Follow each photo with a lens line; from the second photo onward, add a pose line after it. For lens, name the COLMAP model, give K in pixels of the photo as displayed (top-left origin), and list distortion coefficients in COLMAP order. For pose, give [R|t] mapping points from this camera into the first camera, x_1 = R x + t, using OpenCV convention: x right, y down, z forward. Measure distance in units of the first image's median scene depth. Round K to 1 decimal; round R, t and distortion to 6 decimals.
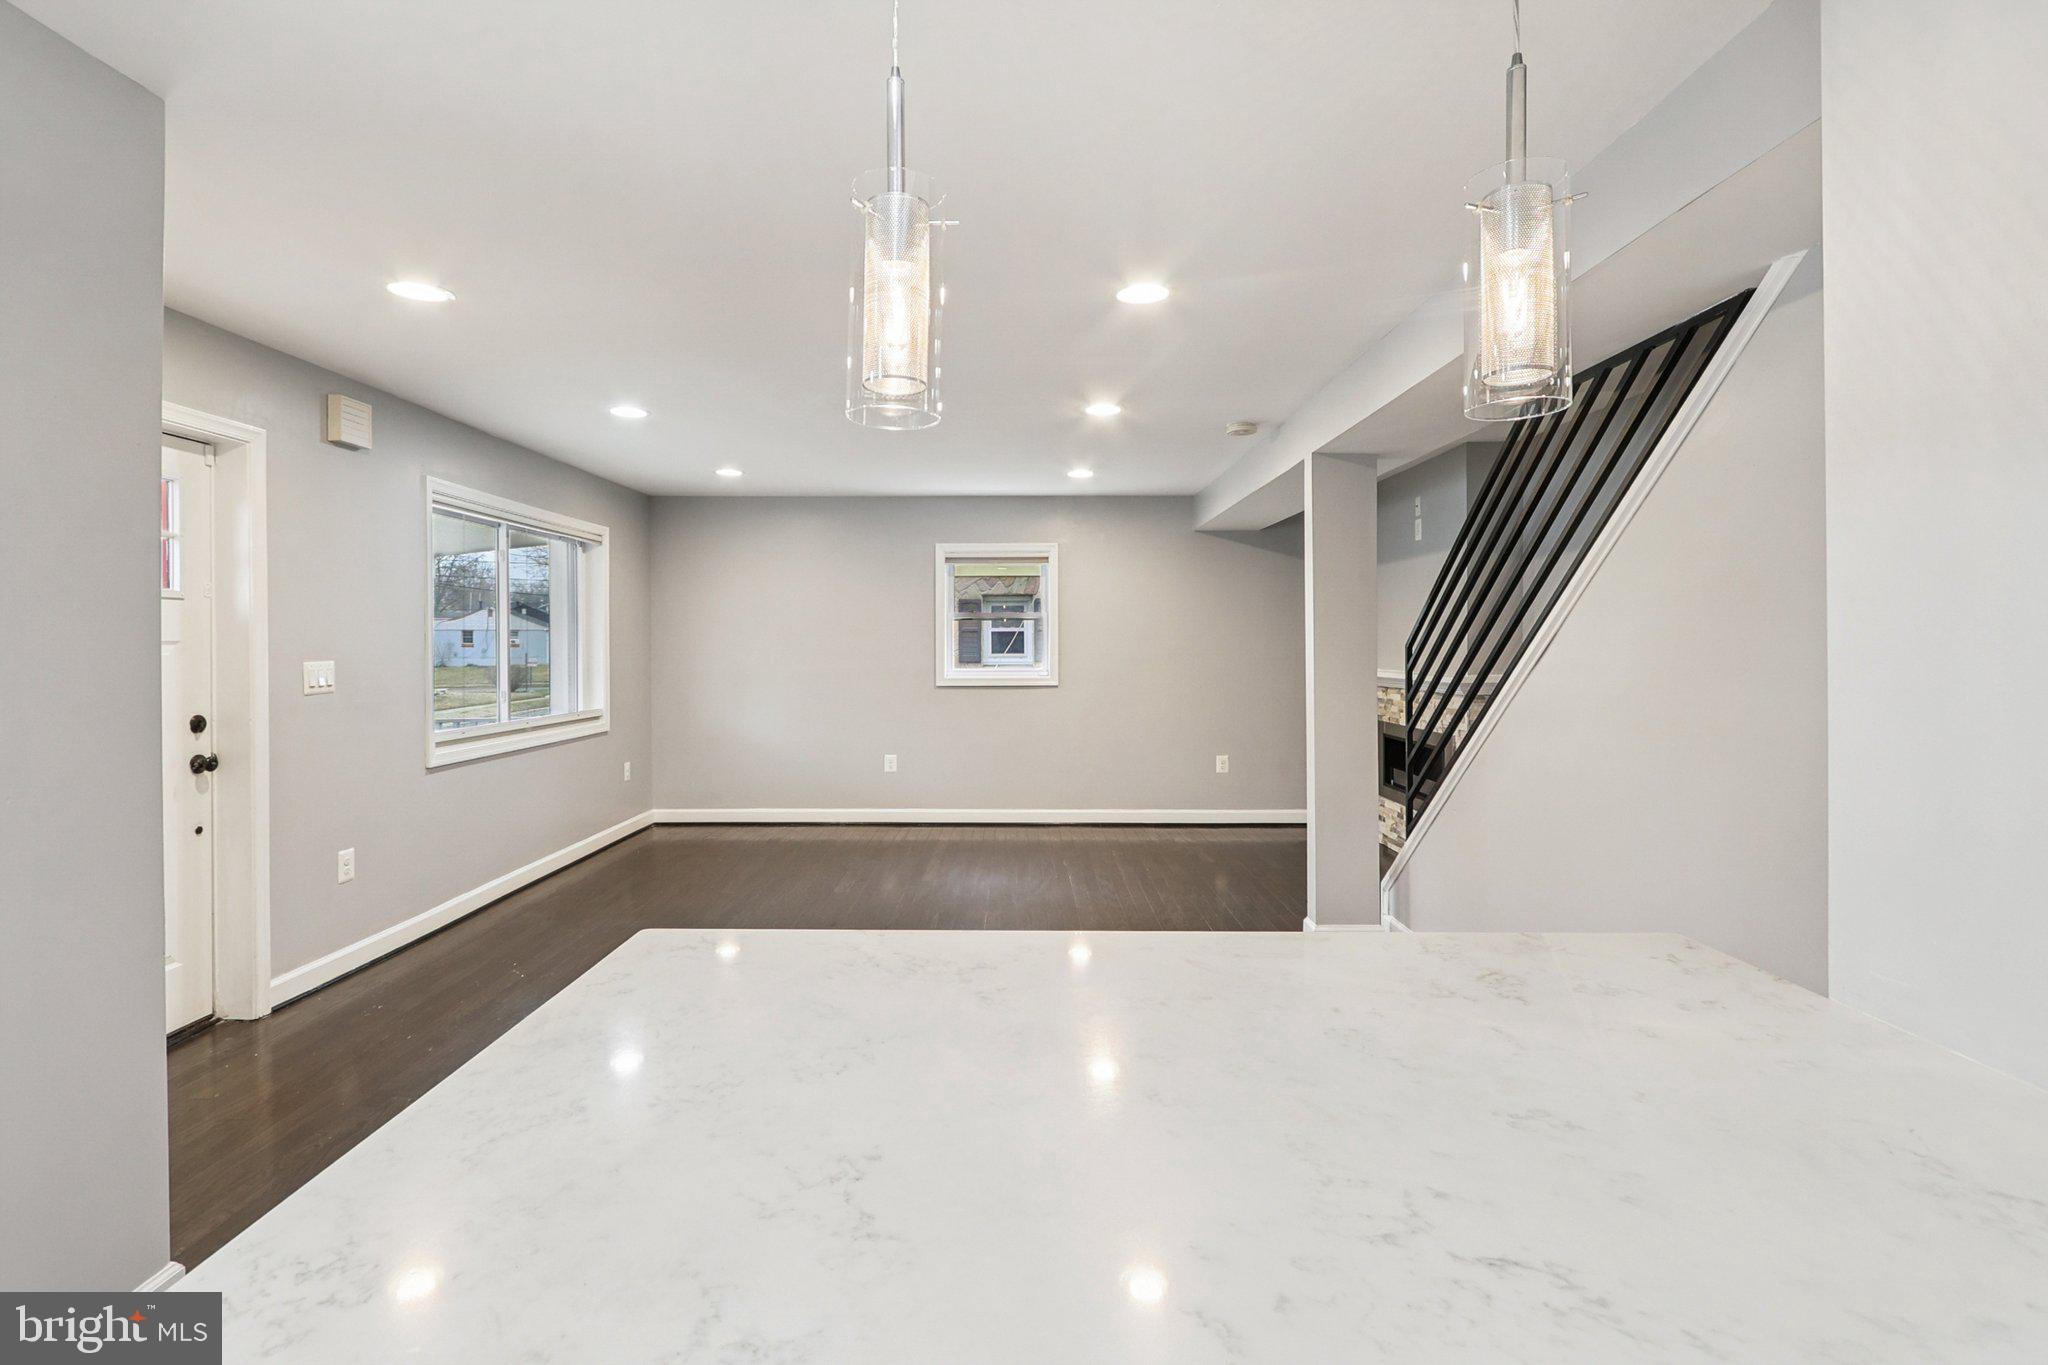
lens RADIAL K [[950.9, 0, 997.8], [0, 950.9, 643.5], [0, 0, 1]] dist [0.002608, -0.002182]
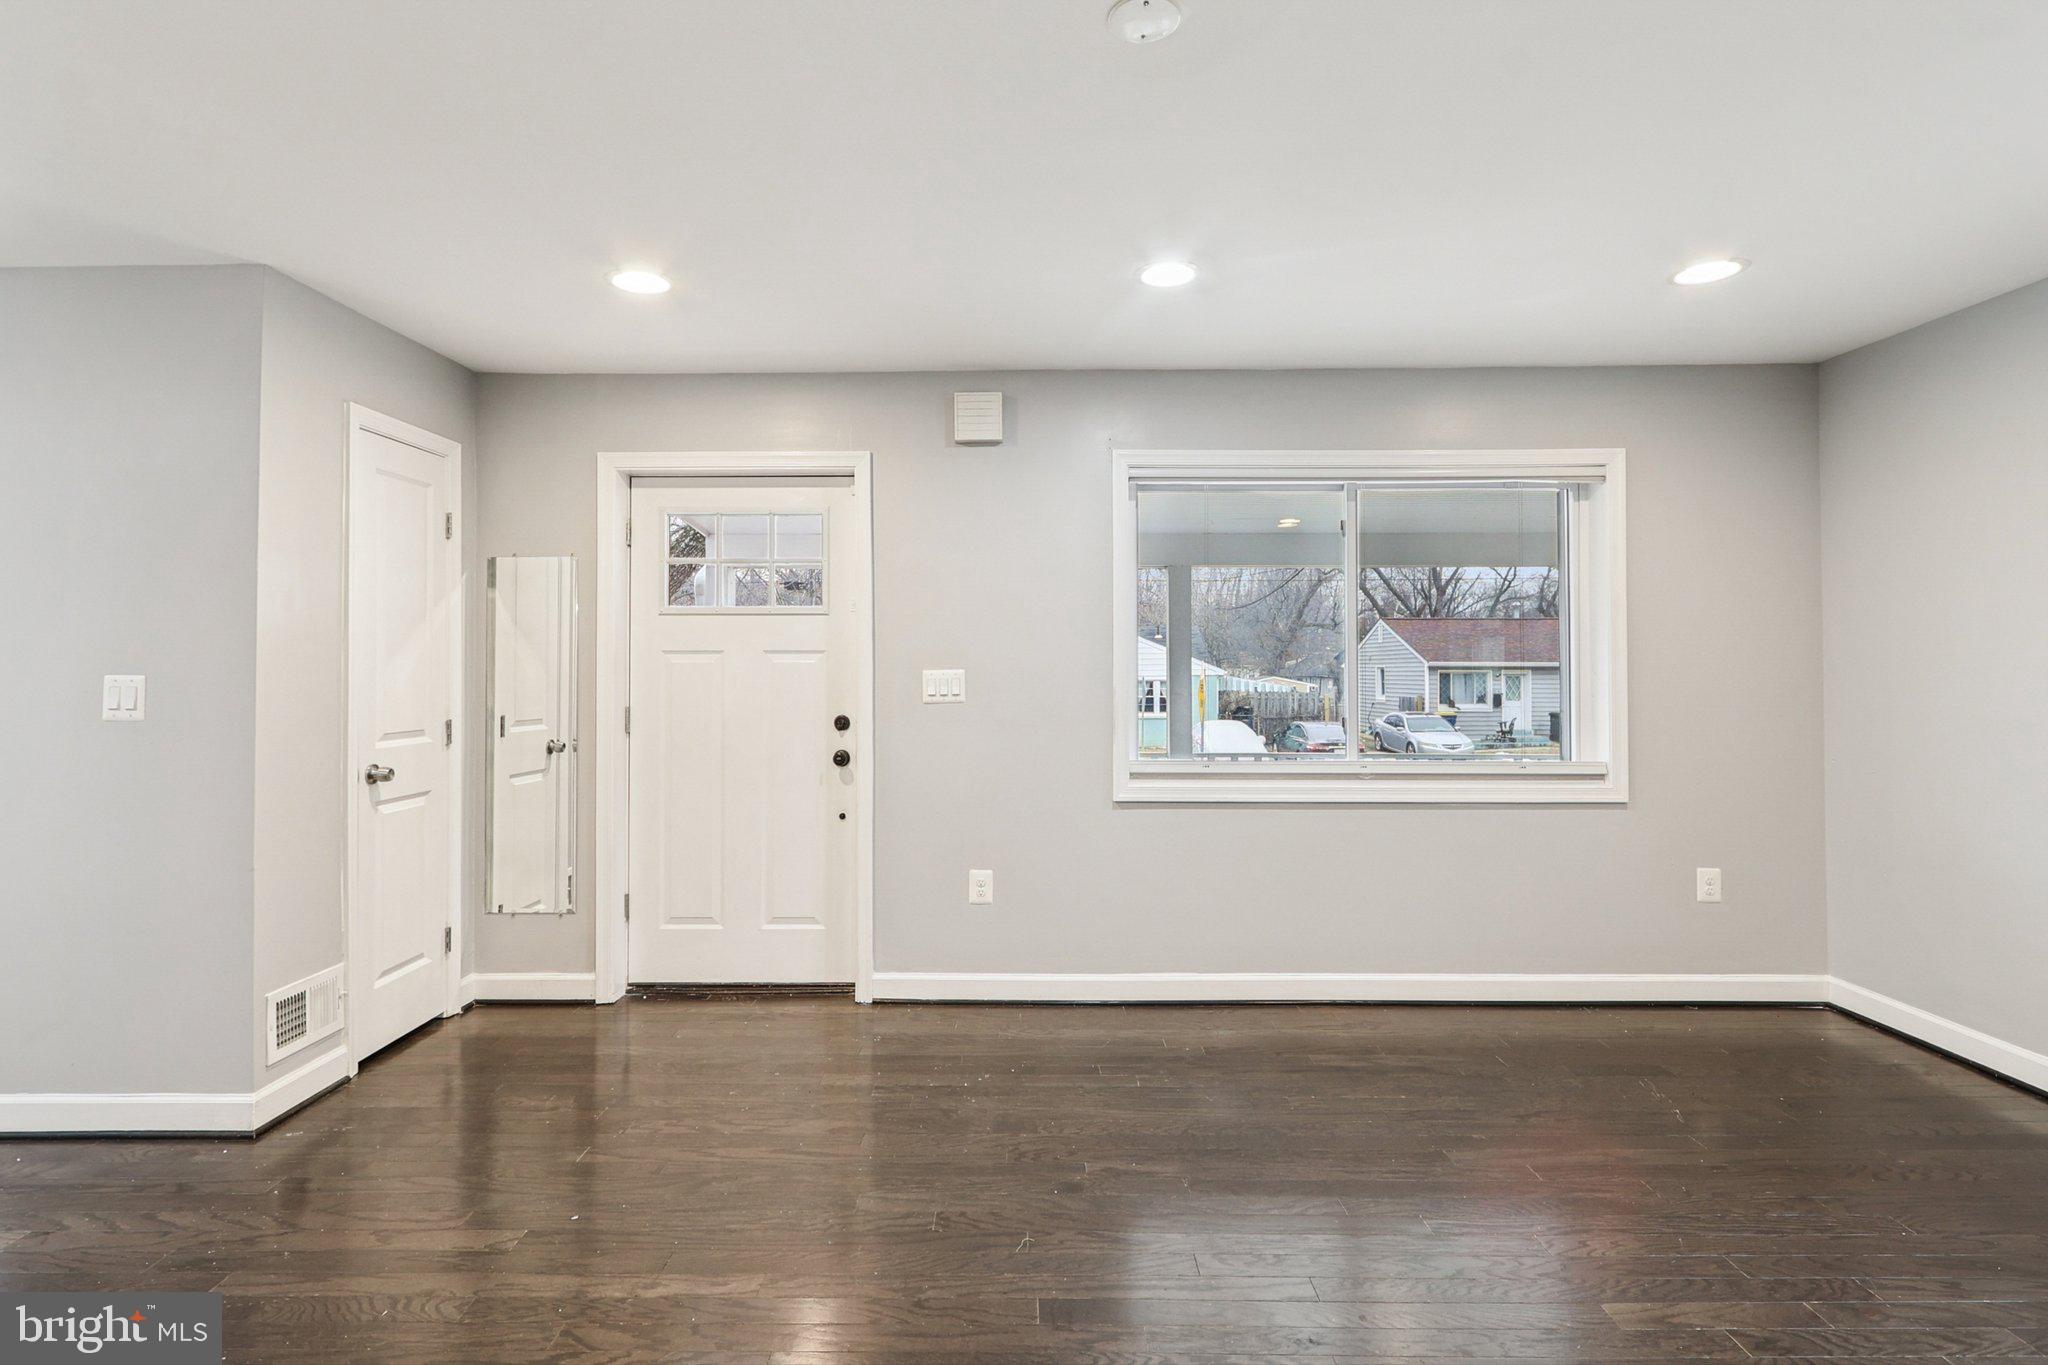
lens RADIAL K [[950.9, 0, 1034.5], [0, 950.9, 647.8], [0, 0, 1]] dist [0.002608, -0.002182]
pose [[0.010327, -0.006986, -0.999922, 0.227866], [0.003283, 0.999970, -0.006952, 0.002103], [0.999941, -0.003211, 0.010349, 0.906988]]
